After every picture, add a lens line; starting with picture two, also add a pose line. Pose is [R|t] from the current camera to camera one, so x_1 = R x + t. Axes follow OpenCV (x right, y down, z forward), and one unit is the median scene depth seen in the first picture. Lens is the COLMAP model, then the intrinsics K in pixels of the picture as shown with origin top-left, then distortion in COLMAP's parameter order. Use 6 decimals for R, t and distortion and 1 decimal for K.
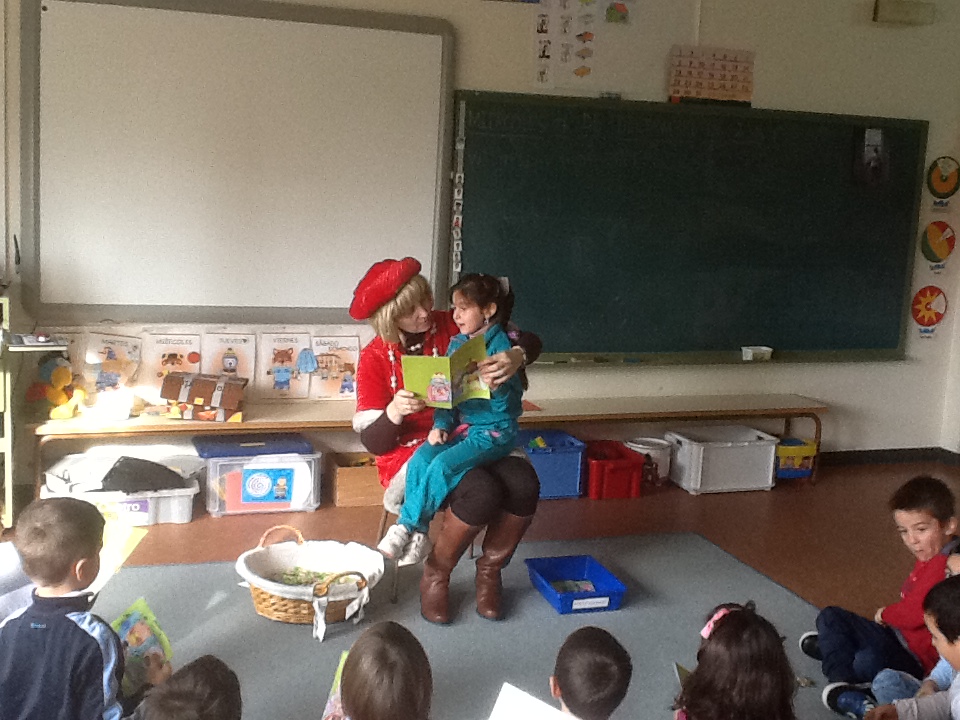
lens RADIAL K [[1224.1, 0, 478.2], [0, 1224.1, 357.3], [0, 0, 1]] dist [-0.000330, 0.000000]
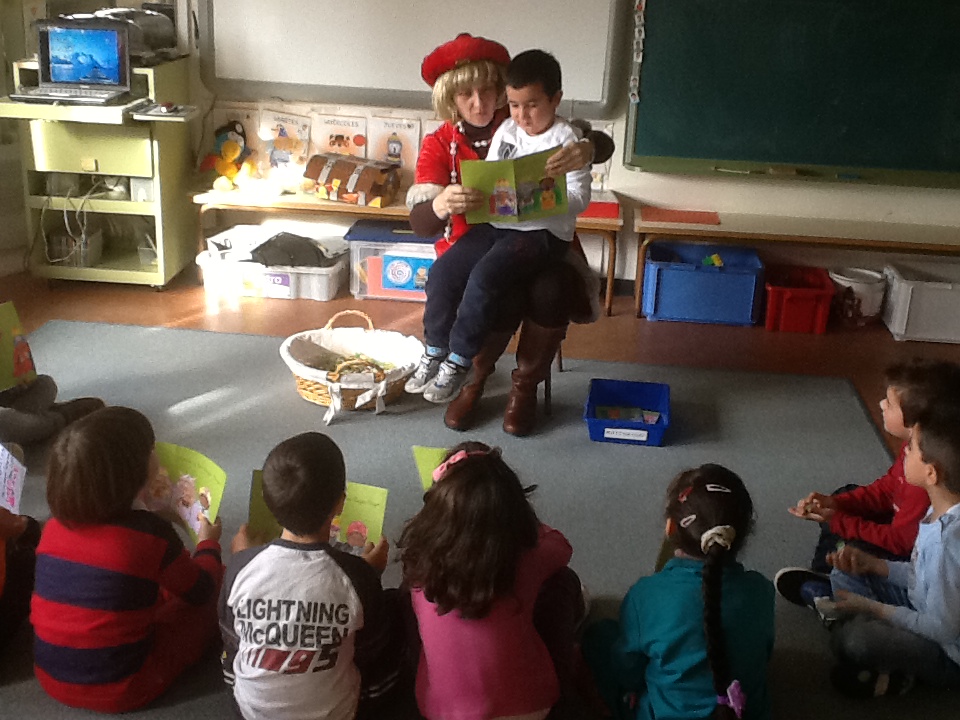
lens RADIAL K [[1224.1, 0, 479.5], [0, 1224.1, 363.7], [0, 0, 1]] dist [-0.000330, 0.000000]
pose [[0.897451, 0.134858, -0.419994, 0.315691], [-0.065510, 0.982310, 0.175432, -0.002523], [0.436223, -0.129928, 0.890409, 0.128177]]
